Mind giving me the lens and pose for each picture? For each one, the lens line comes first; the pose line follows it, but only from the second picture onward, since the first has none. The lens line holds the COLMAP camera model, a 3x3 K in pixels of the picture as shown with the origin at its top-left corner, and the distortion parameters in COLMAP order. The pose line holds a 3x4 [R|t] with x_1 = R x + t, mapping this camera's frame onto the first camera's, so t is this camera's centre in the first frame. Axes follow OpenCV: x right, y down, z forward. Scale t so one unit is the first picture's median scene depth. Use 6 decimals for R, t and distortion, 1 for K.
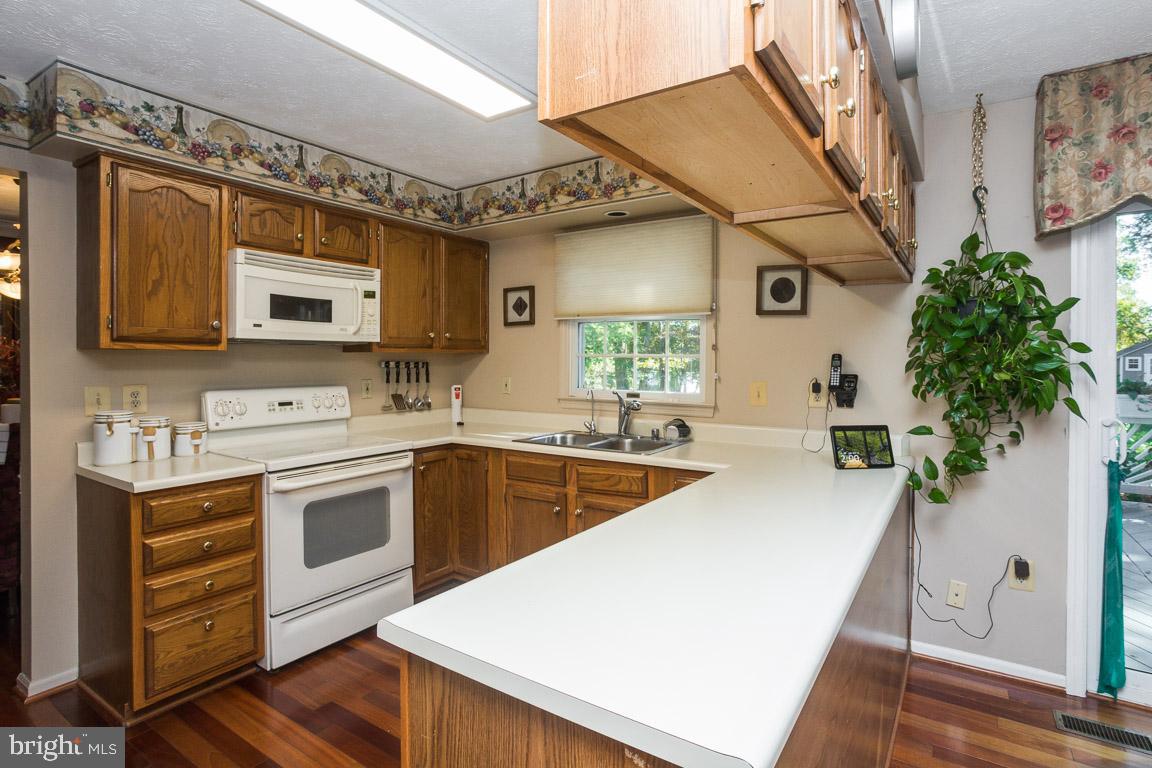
lens RADIAL K [[583.5, 0, 605.8], [0, 583.5, 359.5], [0, 0, 1]] dist [-0.048428, 0.025731]
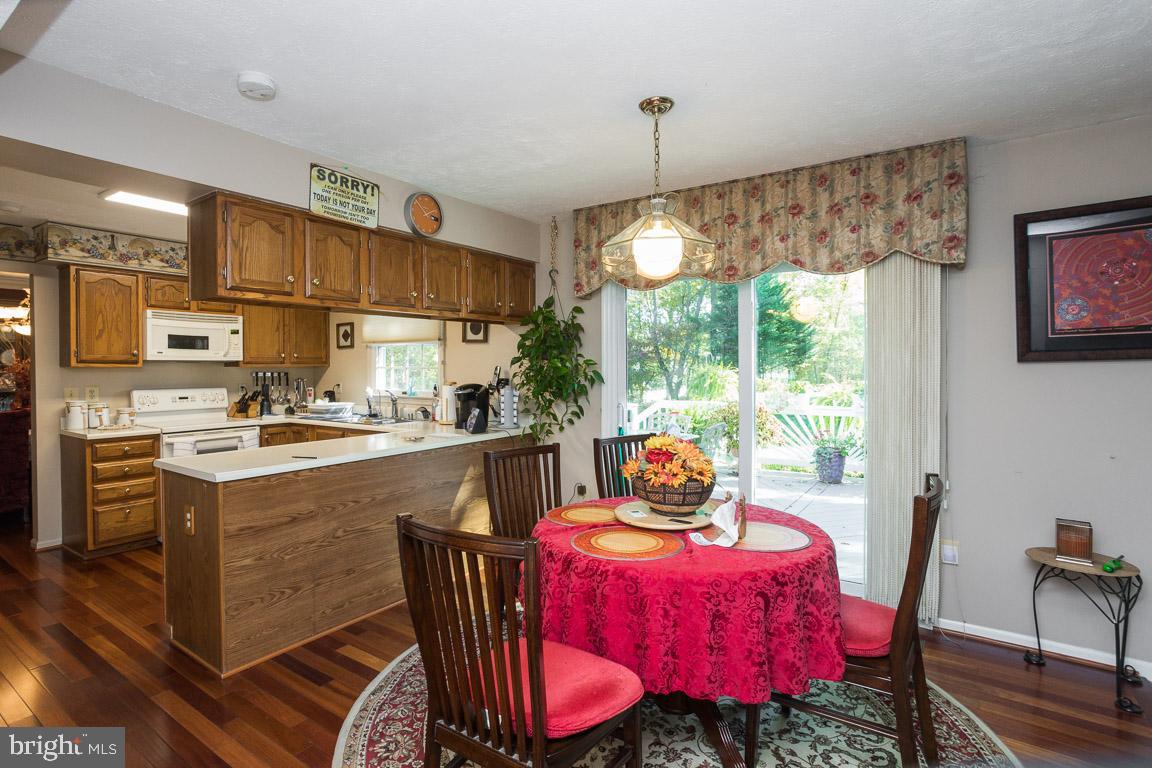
lens RADIAL K [[563.9, 0, 548.2], [0, 563.9, 369.5], [0, 0, 1]] dist [-0.035511, 0.022079]
pose [[0.999251, -0.006768, -0.038107, 0.720622], [0.006820, 0.999976, 0.001231, -0.001122], [0.038098, -0.001490, 0.999273, -0.737014]]
